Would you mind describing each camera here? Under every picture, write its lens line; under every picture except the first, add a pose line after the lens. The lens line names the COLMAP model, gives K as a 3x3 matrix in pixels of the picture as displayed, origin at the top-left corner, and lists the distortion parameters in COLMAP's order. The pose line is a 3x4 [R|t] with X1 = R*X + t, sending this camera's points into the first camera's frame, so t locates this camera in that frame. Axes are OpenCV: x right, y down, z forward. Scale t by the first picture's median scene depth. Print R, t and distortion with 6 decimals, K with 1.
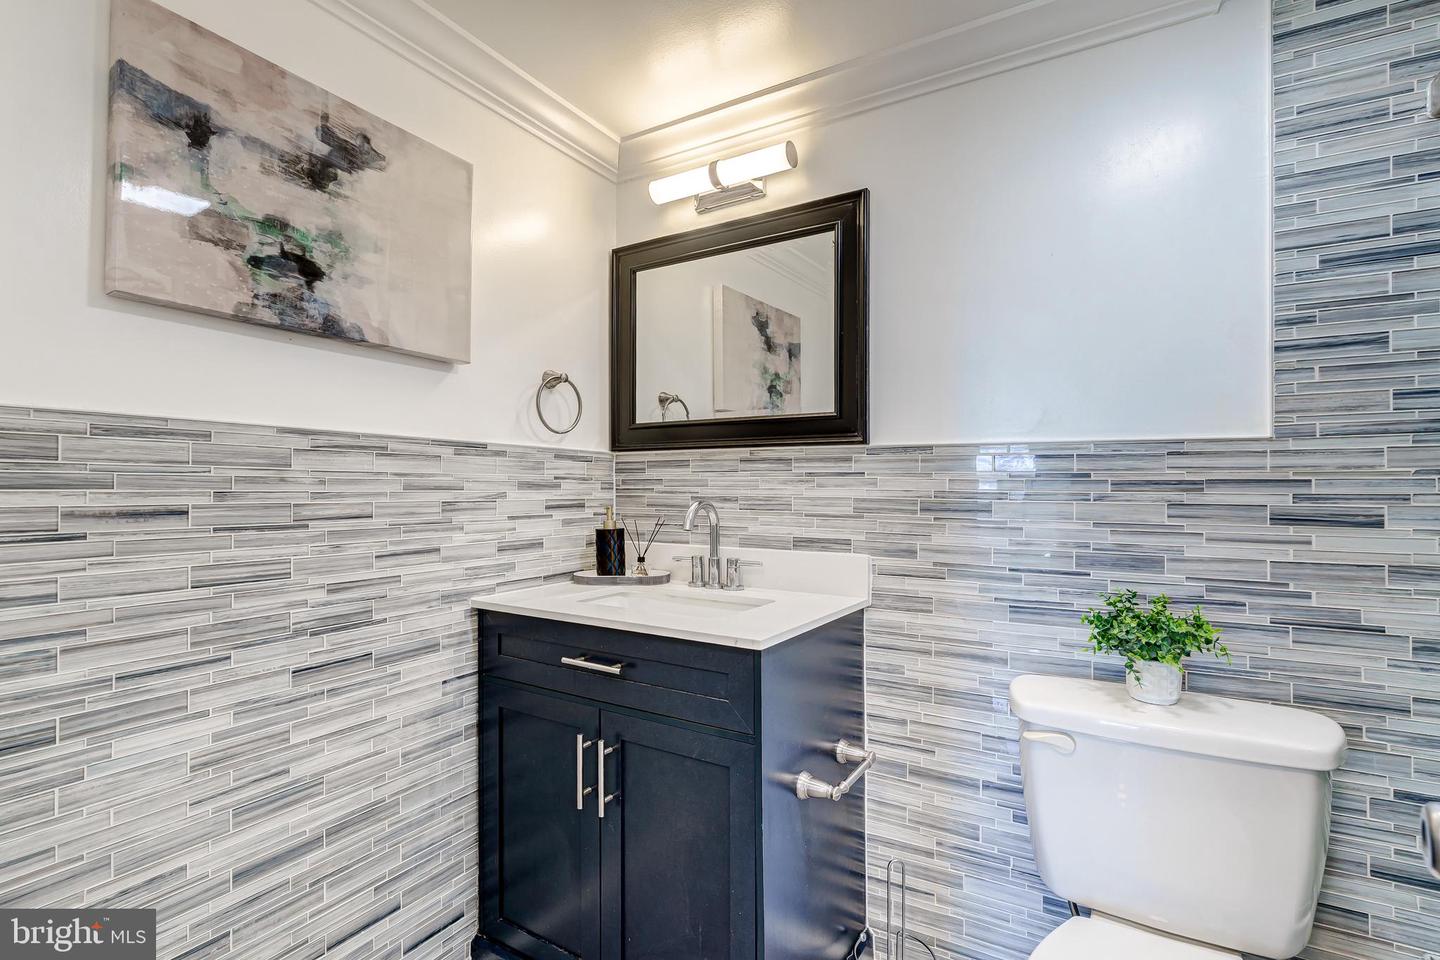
lens RADIAL K [[641.0, 0, 724.2], [0, 641.0, 482.6], [0, 0, 1]] dist [-0.000777, 0.000054]
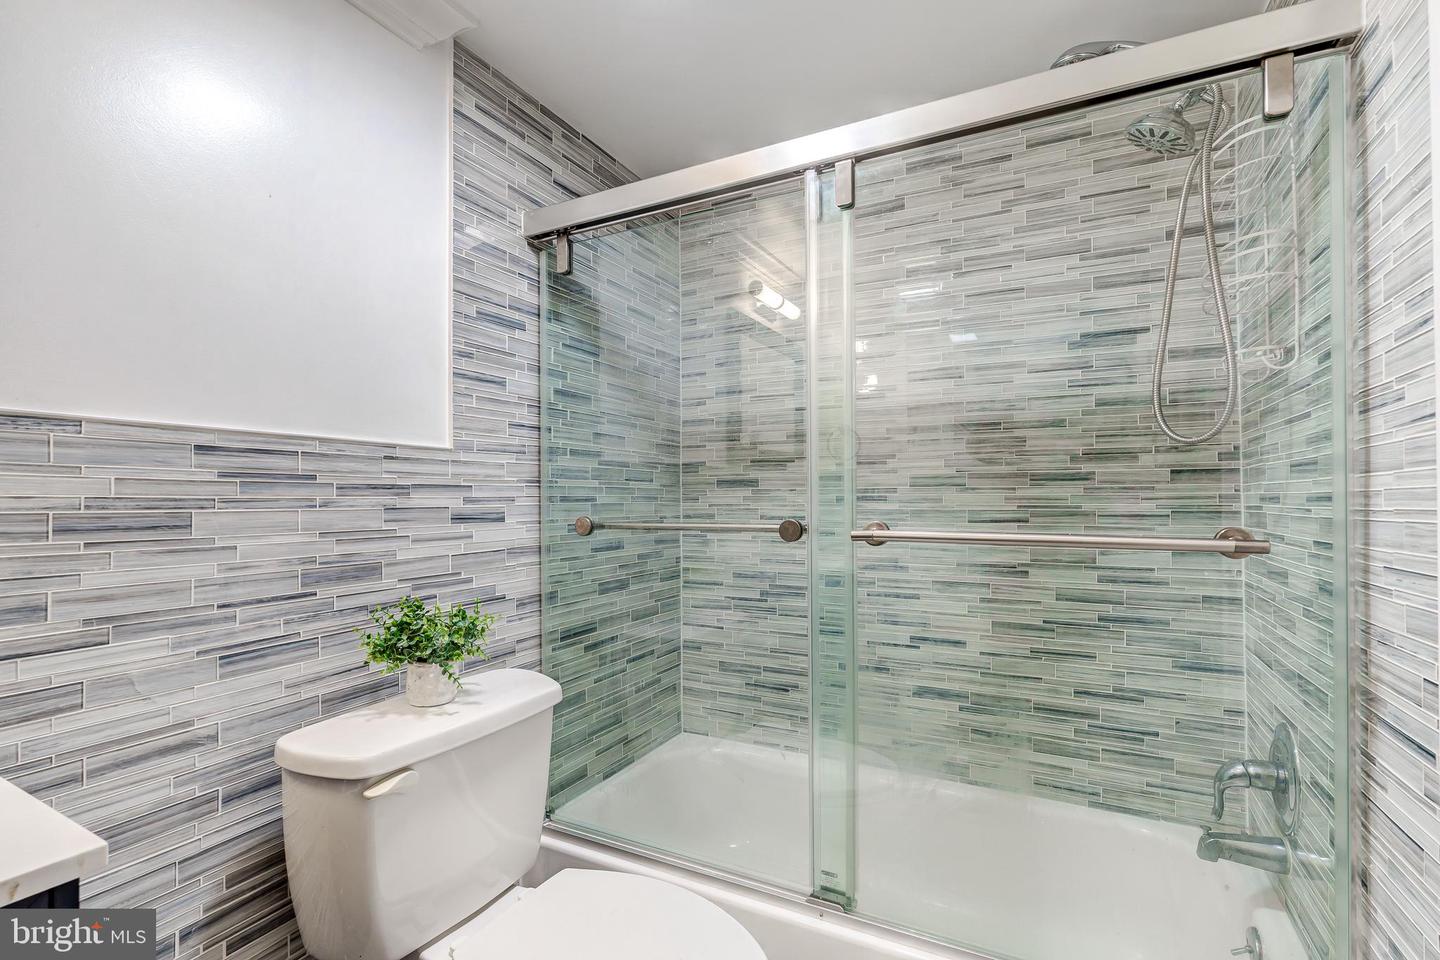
lens RADIAL K [[641.0, 0, 726.0], [0, 641.0, 491.4], [0, 0, 1]] dist [-0.000777, 0.000054]
pose [[-0.015840, 0.005935, 0.999857, -0.300322], [0.000506, 0.999982, -0.005928, 0.013013], [-0.999874, 0.000412, -0.015842, 0.484022]]
